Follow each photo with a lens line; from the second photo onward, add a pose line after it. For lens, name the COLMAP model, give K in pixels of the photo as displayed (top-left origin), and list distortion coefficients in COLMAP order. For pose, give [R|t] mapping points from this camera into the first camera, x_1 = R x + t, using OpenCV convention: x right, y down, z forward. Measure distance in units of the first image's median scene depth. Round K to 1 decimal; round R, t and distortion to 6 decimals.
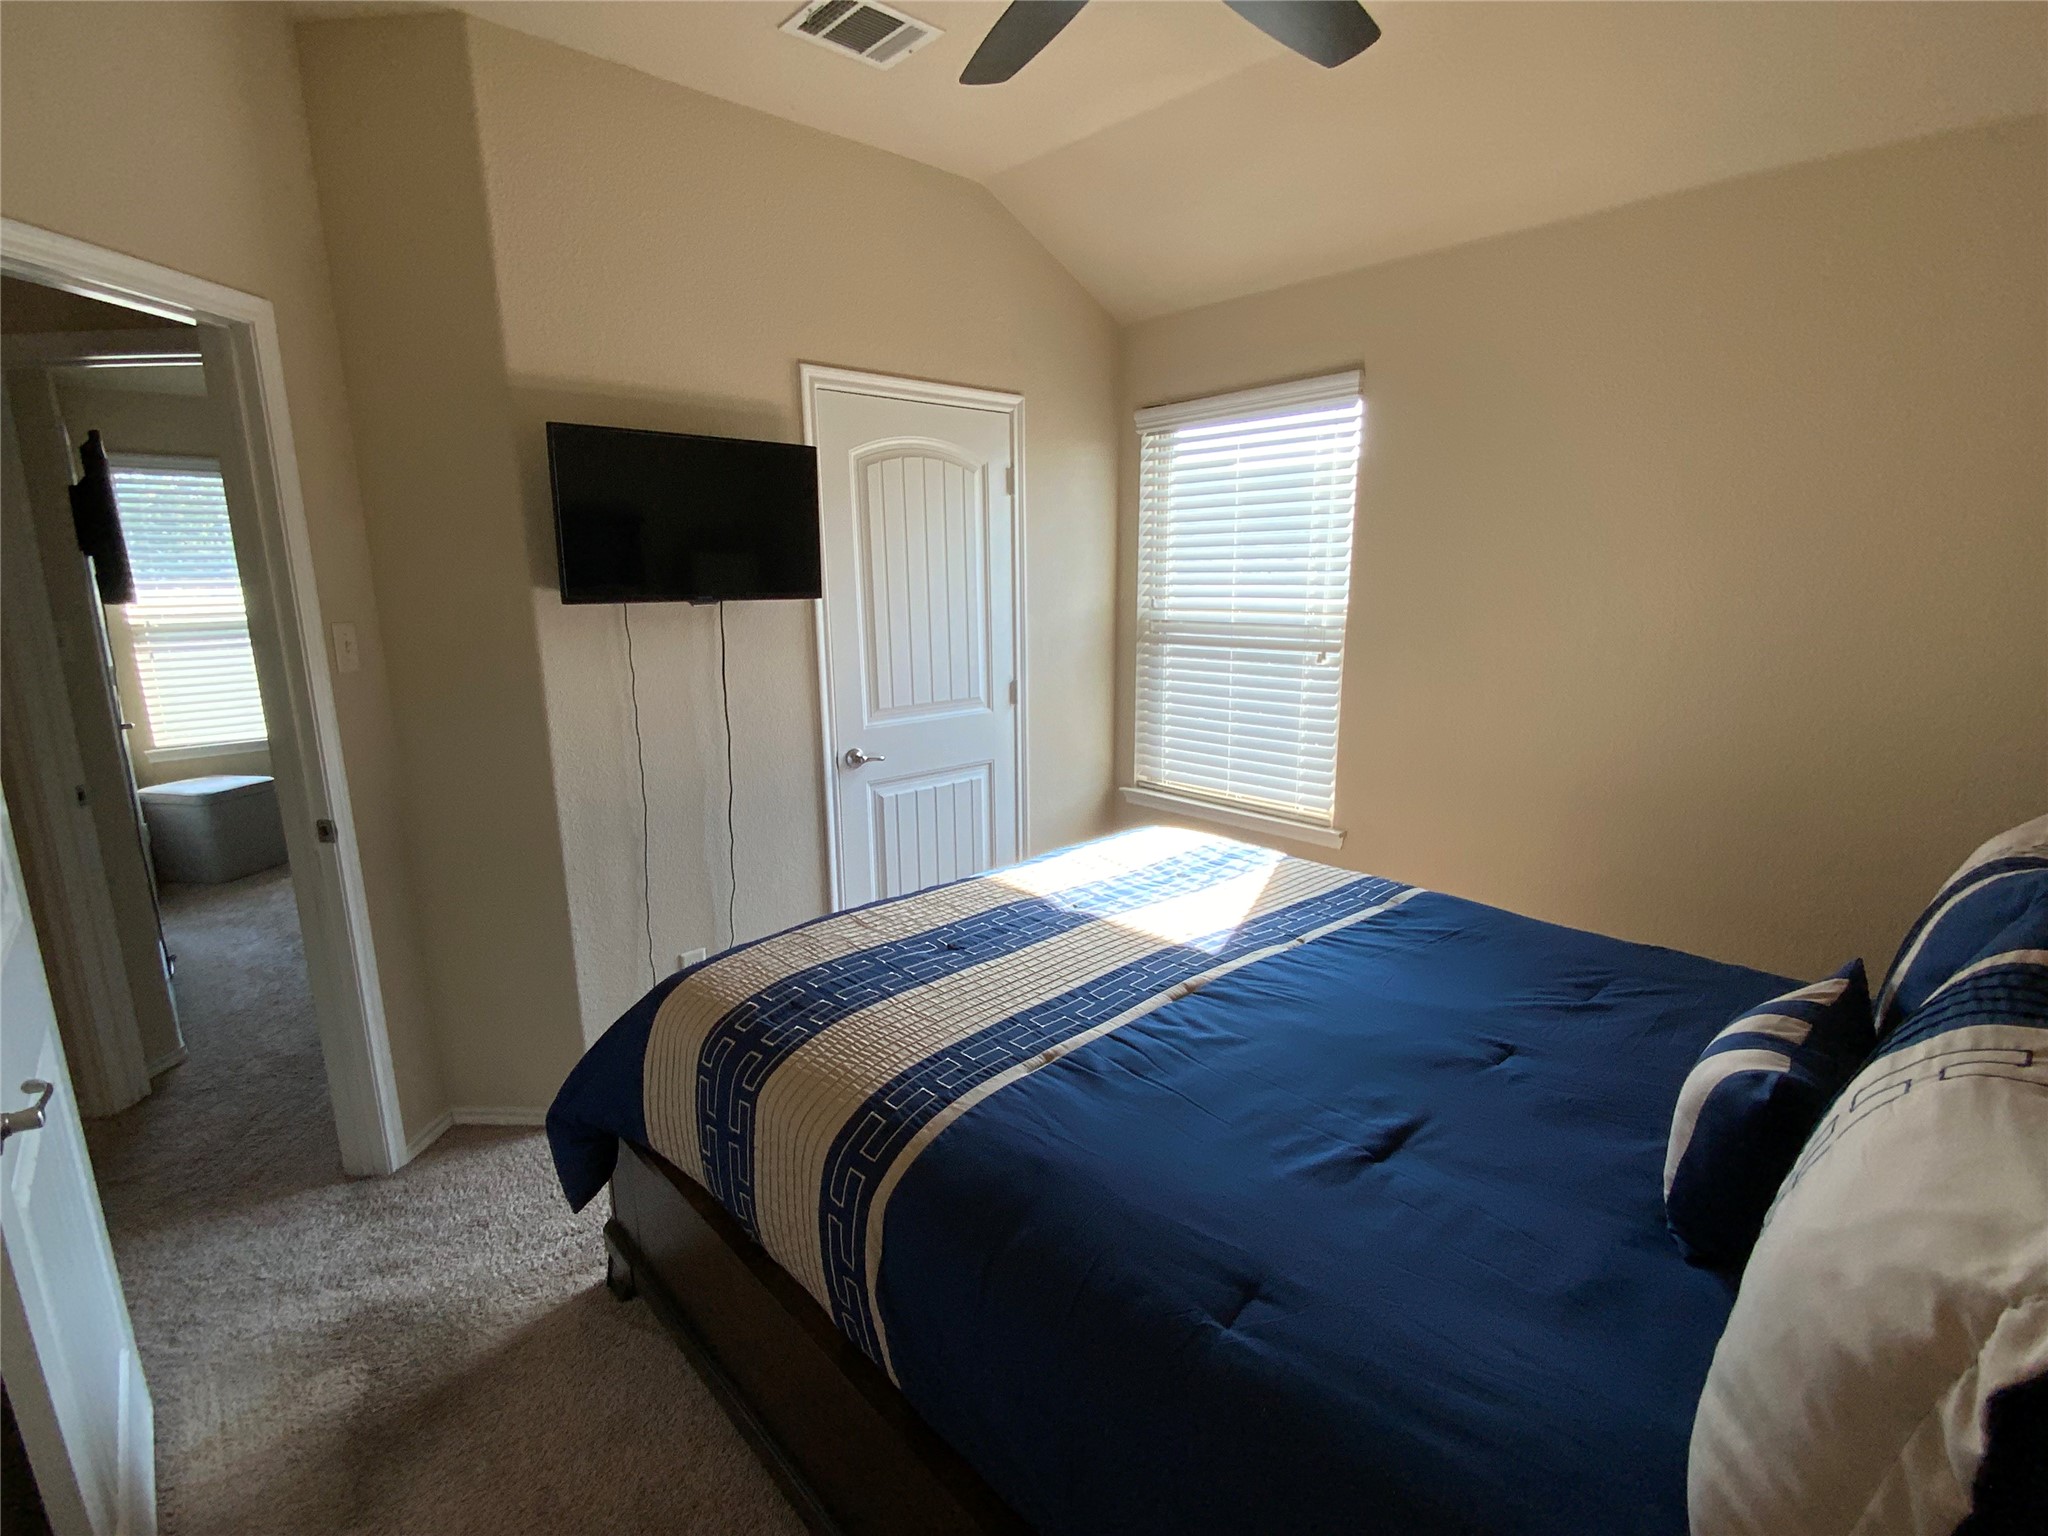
lens RADIAL K [[969.9, 0, 1034.5], [0, 969.9, 759.7], [0, 0, 1]] dist [0.018021, -0.012427]
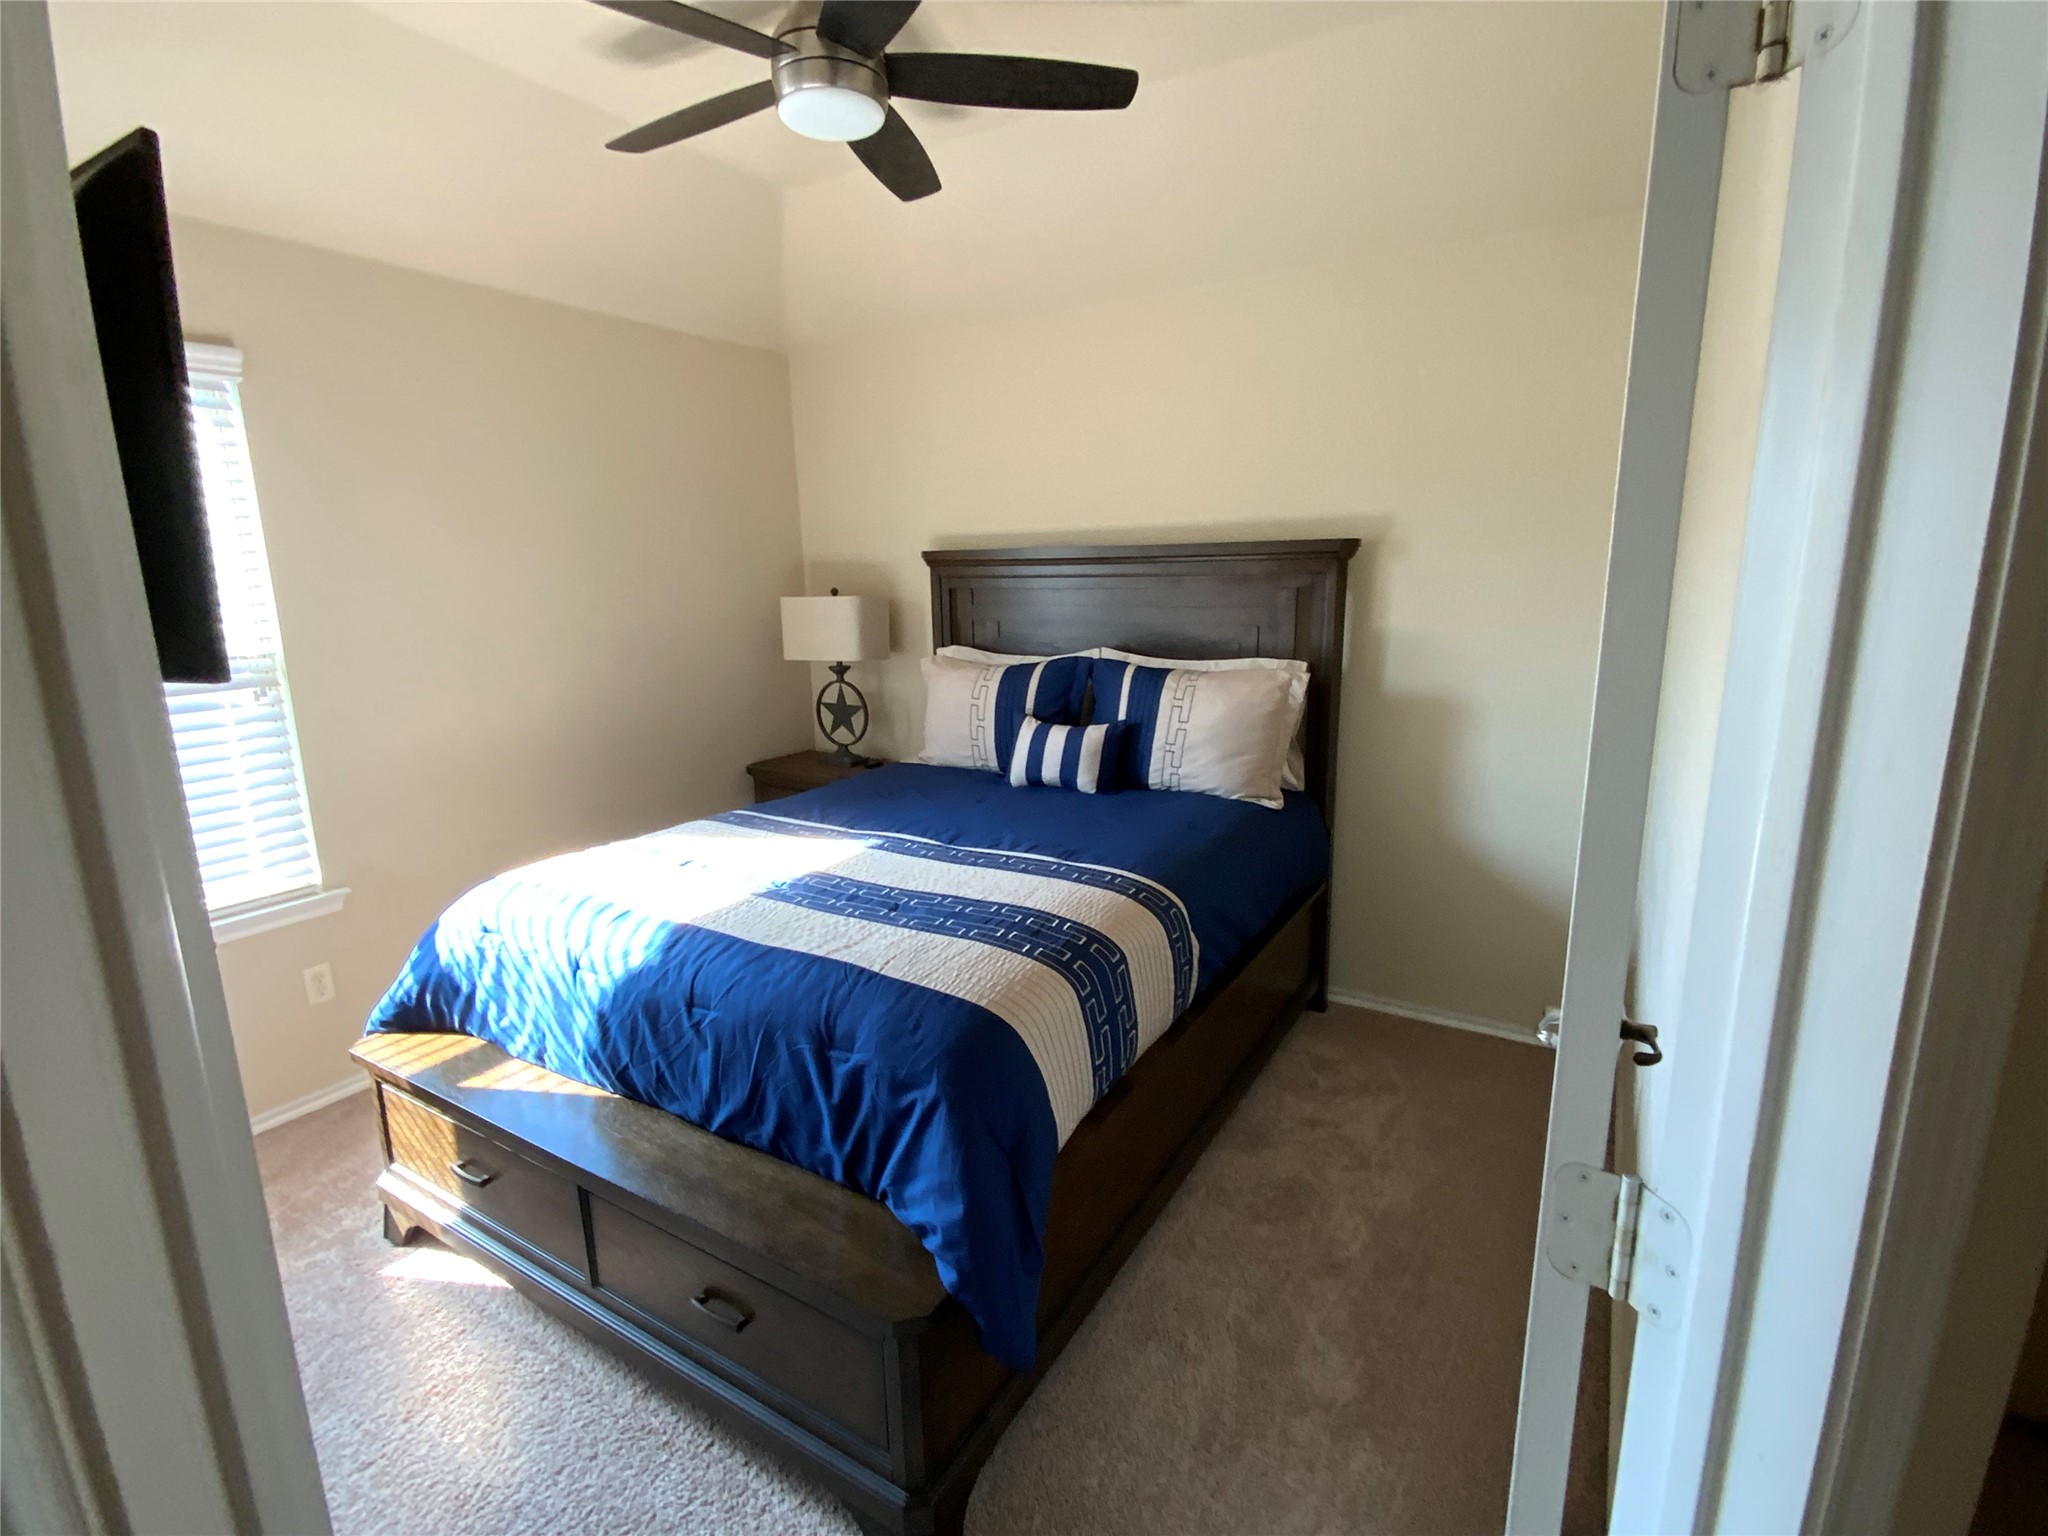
lens RADIAL K [[969.9, 0, 1027.3], [0, 969.9, 772.5], [0, 0, 1]] dist [0.018021, -0.012427]
pose [[-0.280487, -0.192150, 0.940428, -1.144080], [0.208406, 0.944194, 0.255077, -0.207488], [-0.936960, 0.267537, -0.224789, 1.056553]]
